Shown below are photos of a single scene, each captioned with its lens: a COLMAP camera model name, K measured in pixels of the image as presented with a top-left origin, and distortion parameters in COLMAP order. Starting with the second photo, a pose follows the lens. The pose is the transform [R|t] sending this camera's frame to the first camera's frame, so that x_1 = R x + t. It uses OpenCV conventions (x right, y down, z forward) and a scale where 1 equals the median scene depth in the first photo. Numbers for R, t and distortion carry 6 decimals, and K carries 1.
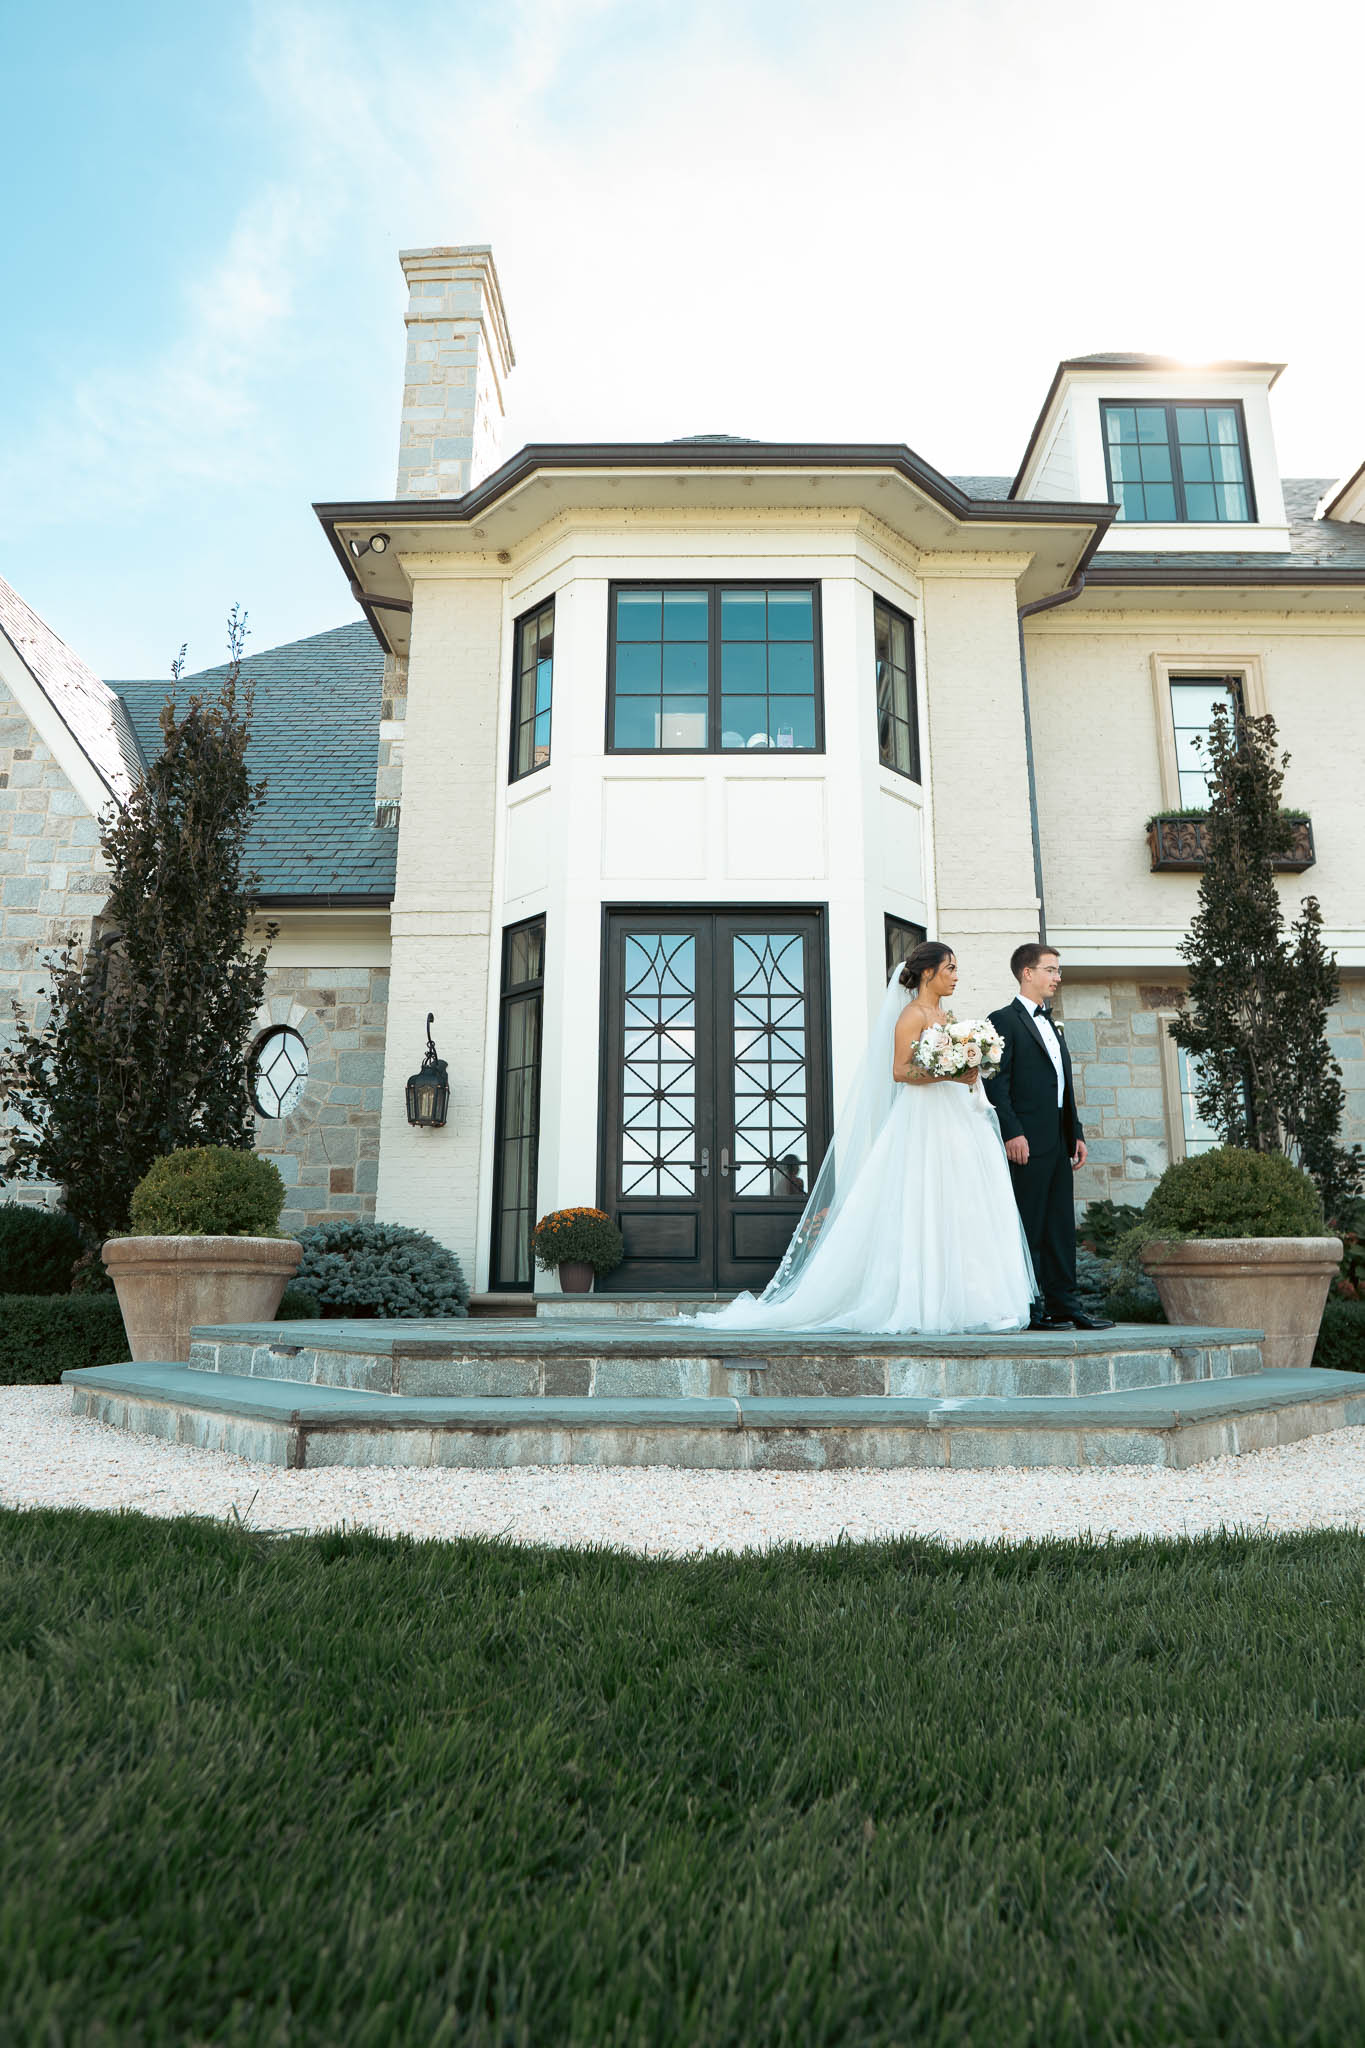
lens RADIAL K [[1189.7, 0, 682.5], [0, 1189.7, 1024.0], [0, 0, 1]] dist [-0.023748, 0.001996]
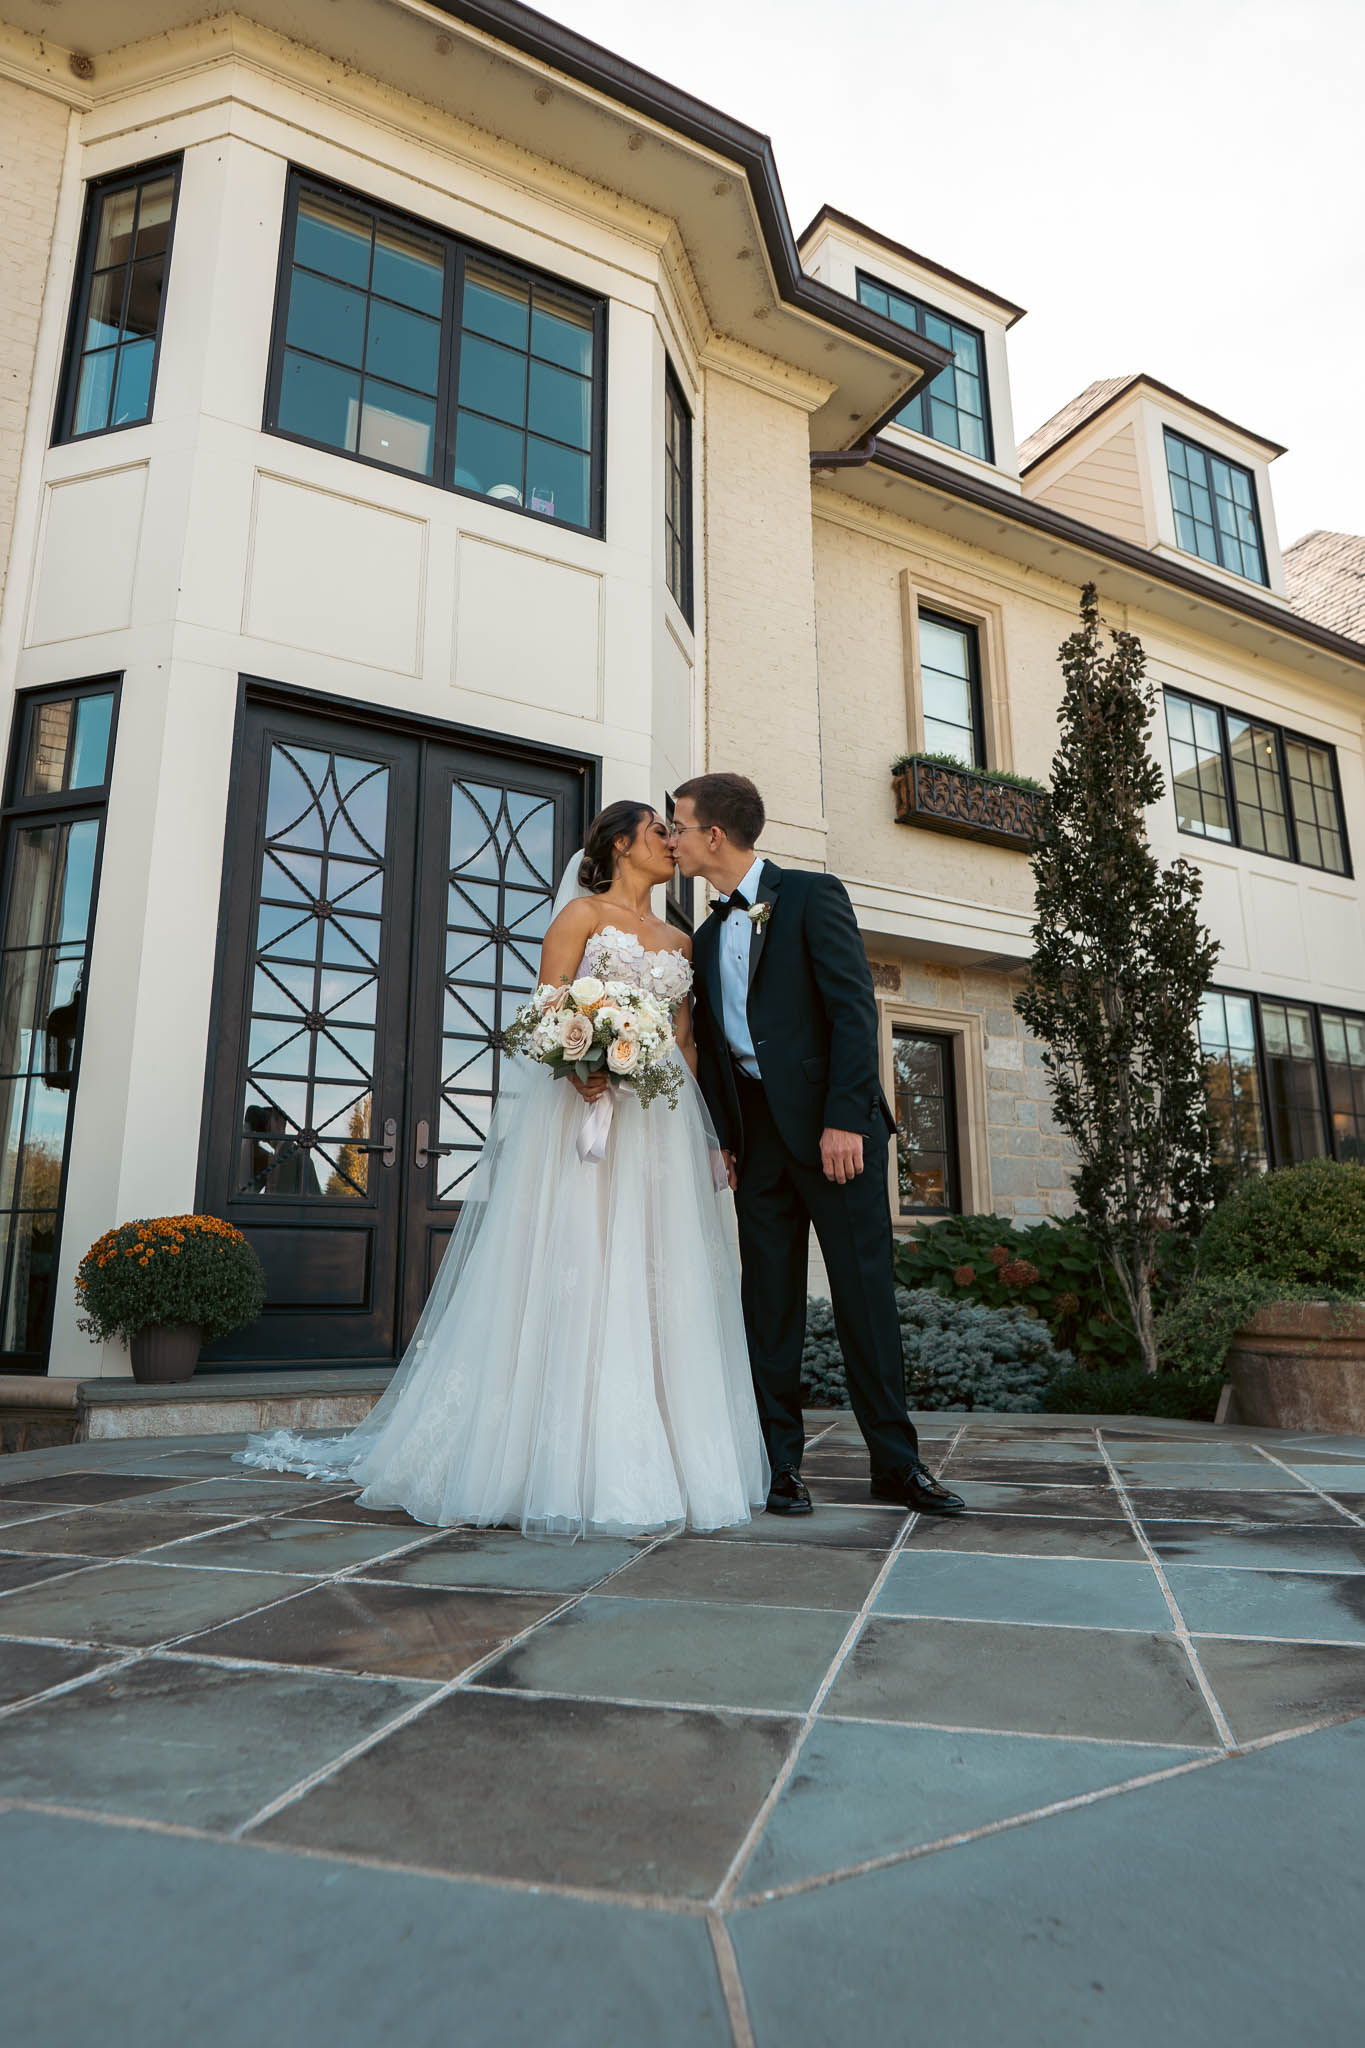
lens RADIAL K [[1189.7, 0, 682.5], [0, 1189.7, 1024.0], [0, 0, 1]] dist [-0.023748, 0.001996]
pose [[0.866059, 0.102561, 0.489308, -0.139001], [-0.102737, 0.994353, -0.026580, 0.054716], [-0.489271, -0.027250, 0.871706, 0.388279]]
